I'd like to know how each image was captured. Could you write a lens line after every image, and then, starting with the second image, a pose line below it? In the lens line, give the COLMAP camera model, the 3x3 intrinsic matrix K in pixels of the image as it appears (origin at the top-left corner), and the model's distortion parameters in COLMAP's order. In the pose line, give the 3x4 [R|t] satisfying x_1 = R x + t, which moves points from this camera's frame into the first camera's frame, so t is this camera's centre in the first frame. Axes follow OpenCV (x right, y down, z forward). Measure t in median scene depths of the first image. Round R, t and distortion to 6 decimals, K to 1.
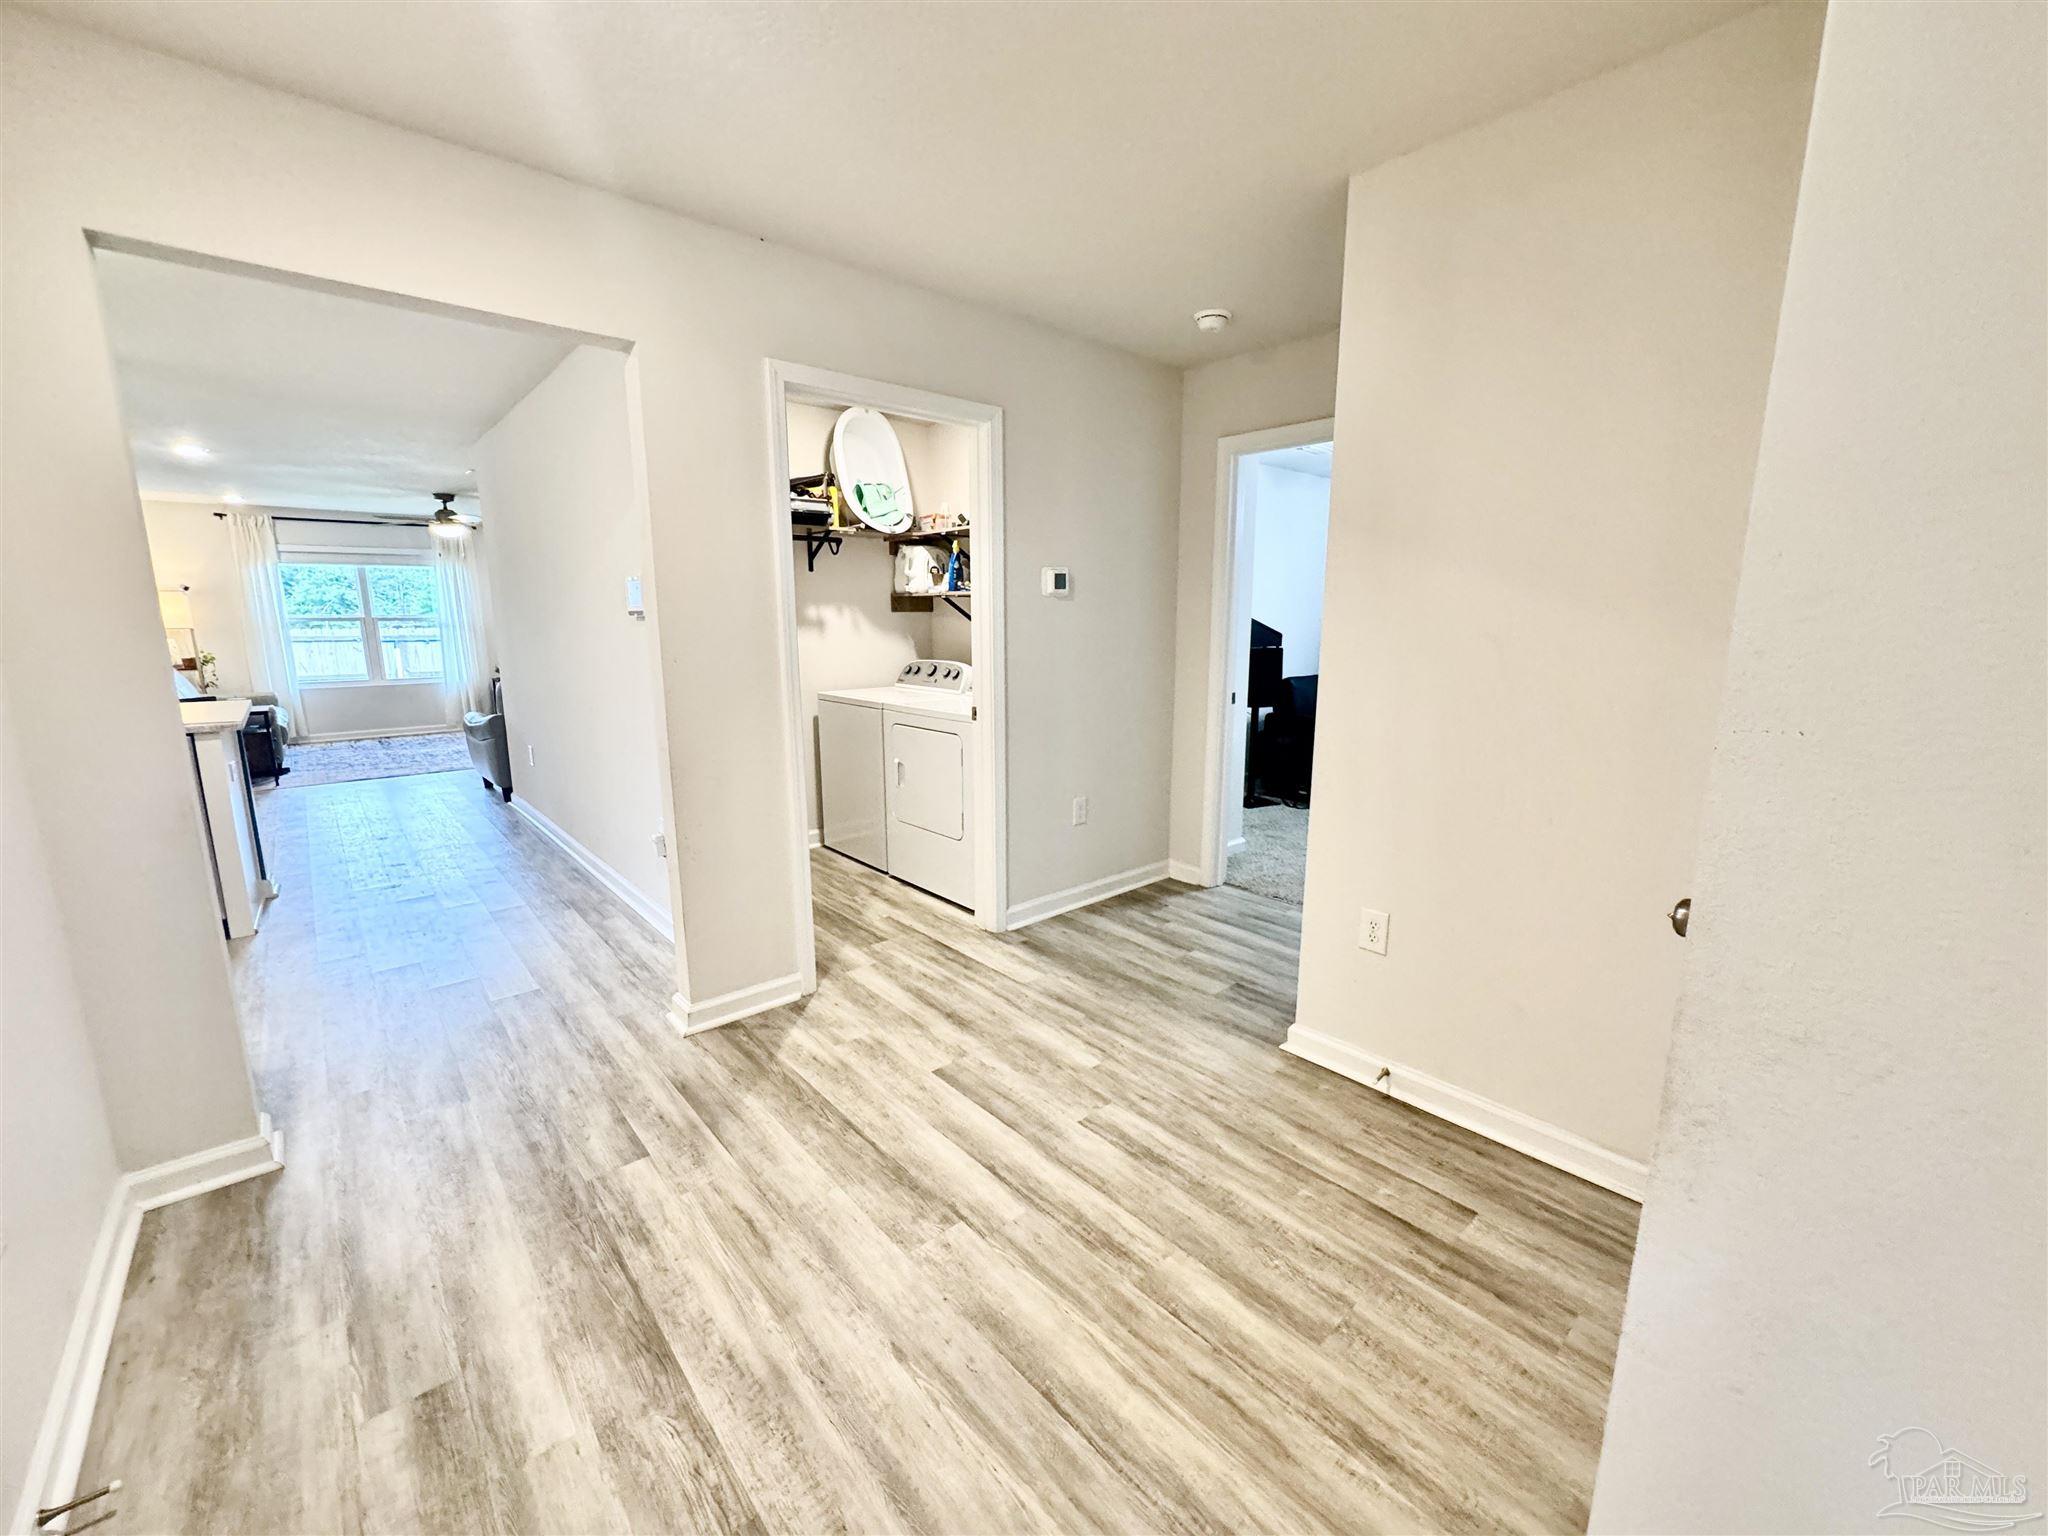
lens RADIAL K [[817.8, 0, 1027.0], [0, 817.8, 767.5], [0, 0, 1]] dist [-0.003334, 0.000025]
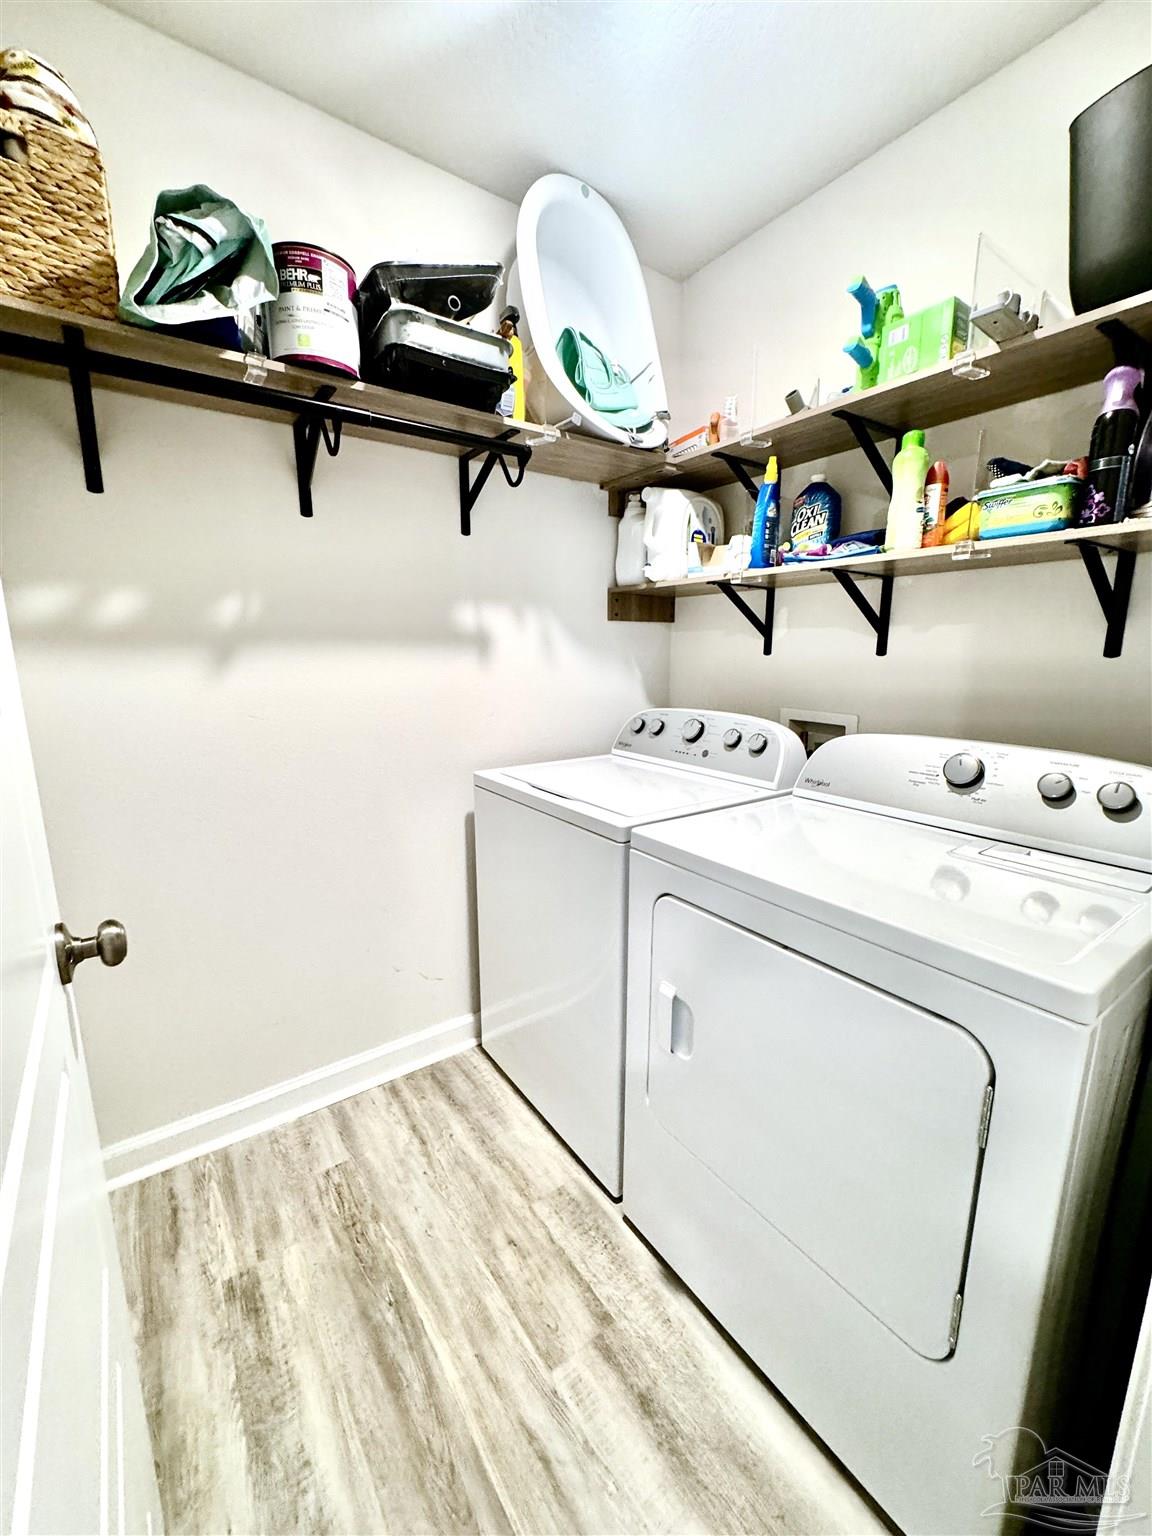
lens RADIAL K [[613.3, 0, 567.7], [0, 613.3, 772.4], [0, 0, 1]] dist [-0.003334, 0.000025]
pose [[0.993521, 0.023879, -0.111113, -0.279585], [-0.022483, 0.999652, 0.013808, -0.178954], [0.111404, -0.011221, 0.993712, 1.125505]]
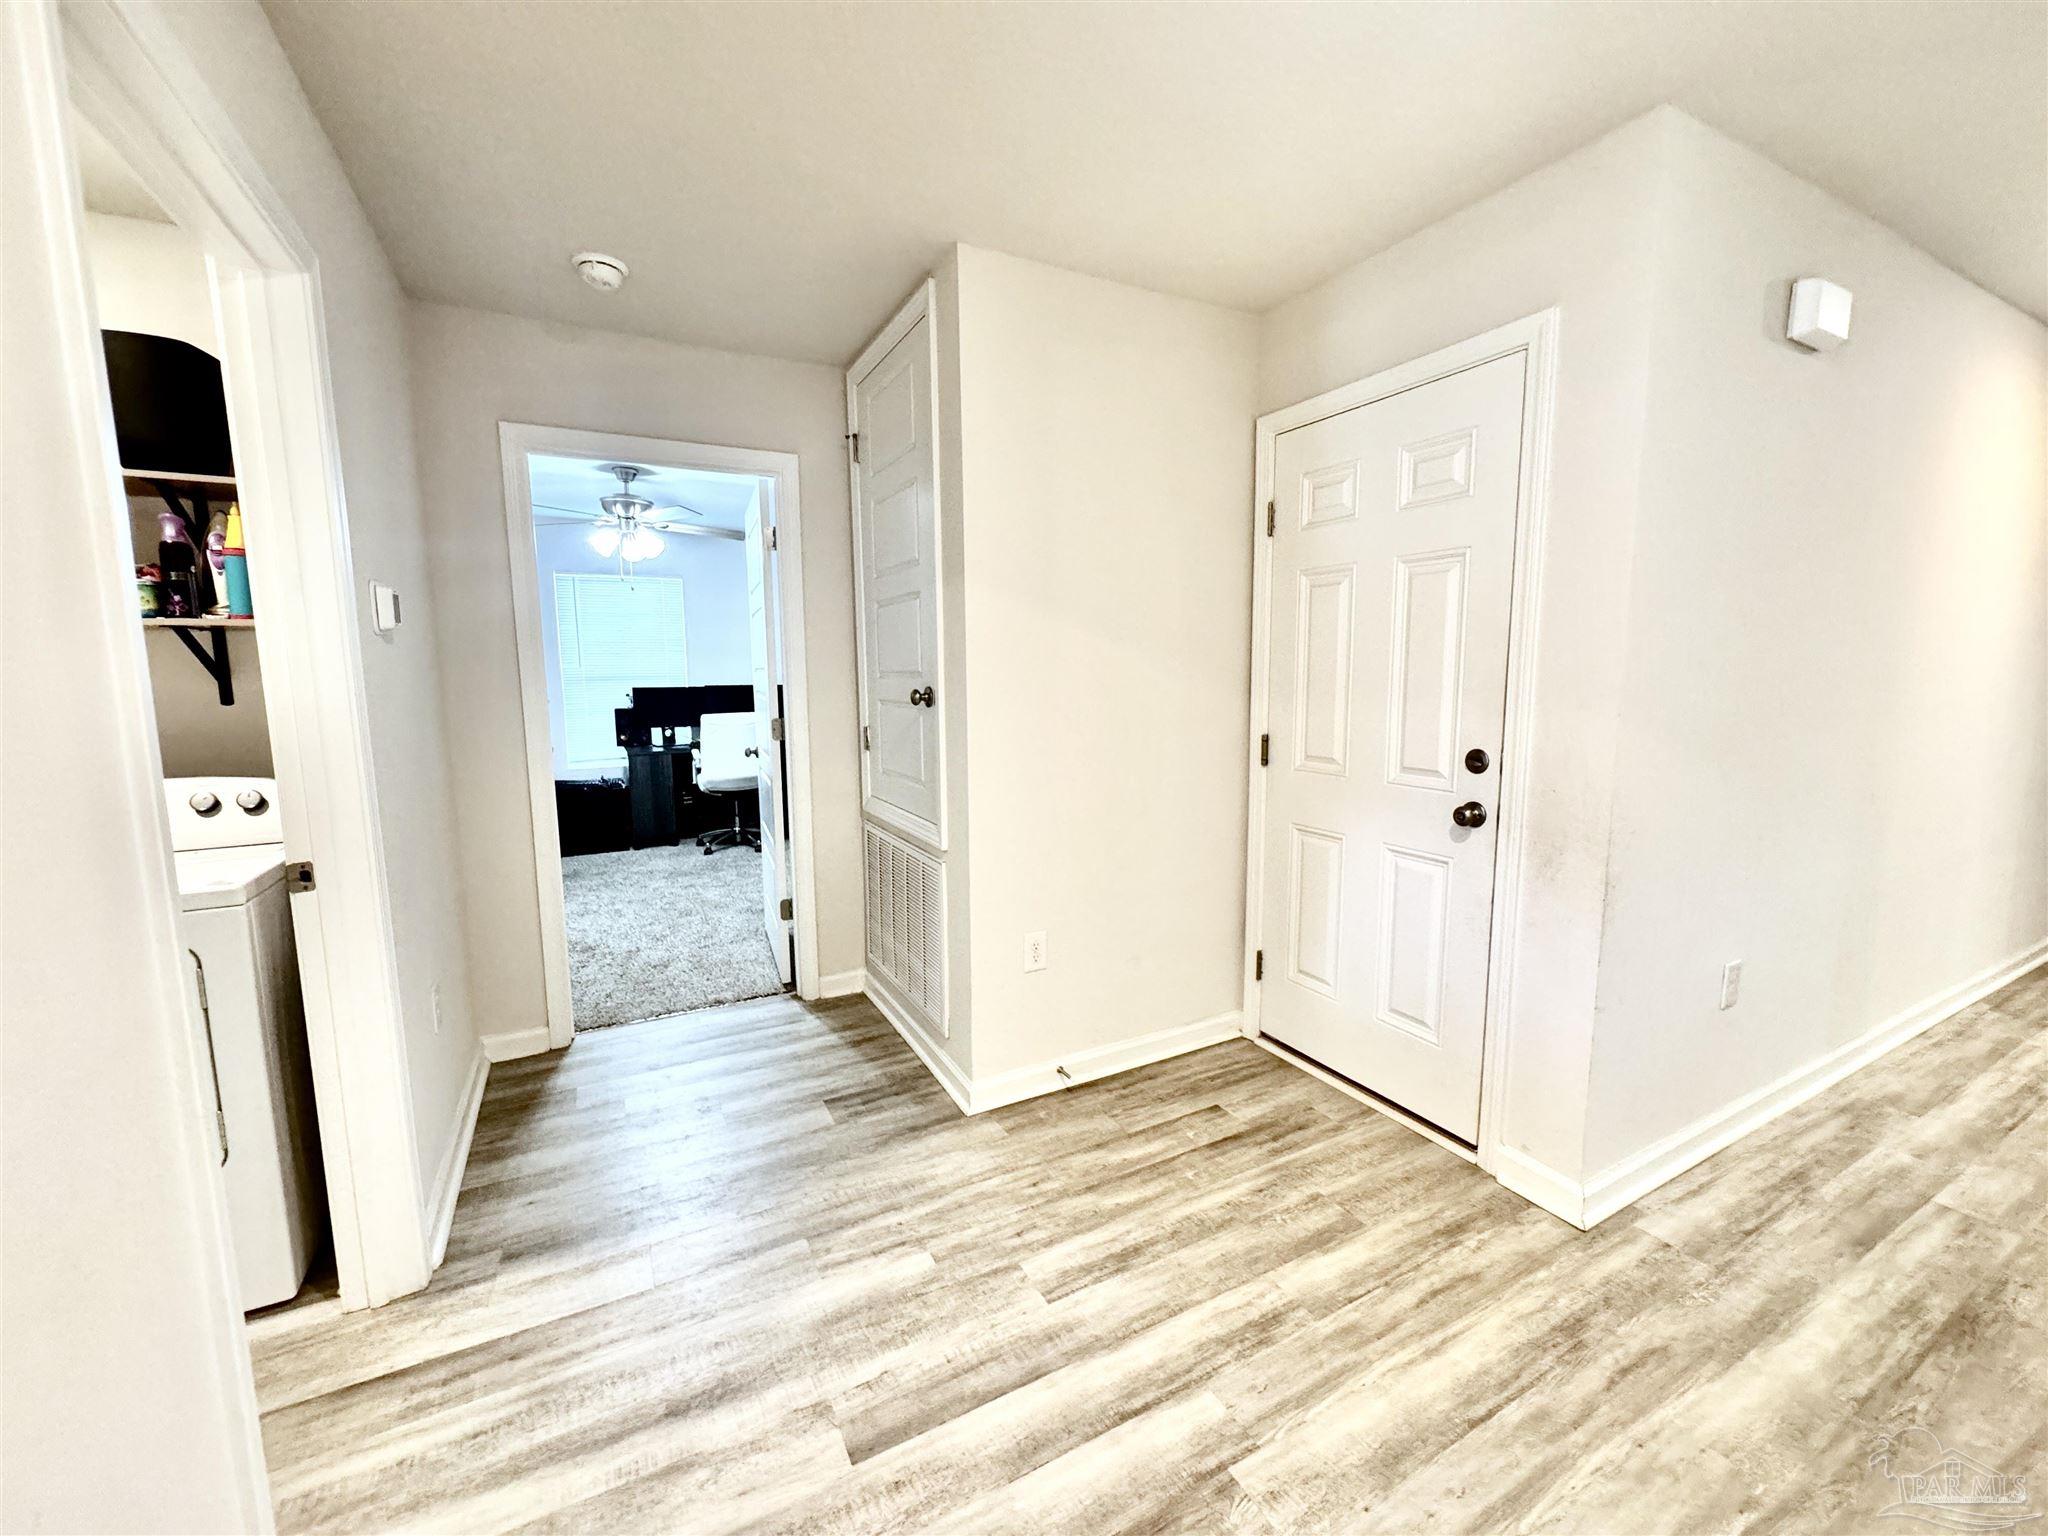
lens RADIAL K [[817.8, 0, 1021.2], [0, 817.8, 762.3], [0, 0, 1]] dist [-0.003334, 0.000025]
pose [[0.240628, -0.113570, 0.963950, -0.549558], [0.186970, 0.979955, 0.068783, -0.114740], [-0.952439, 0.163678, 0.257039, 0.633473]]
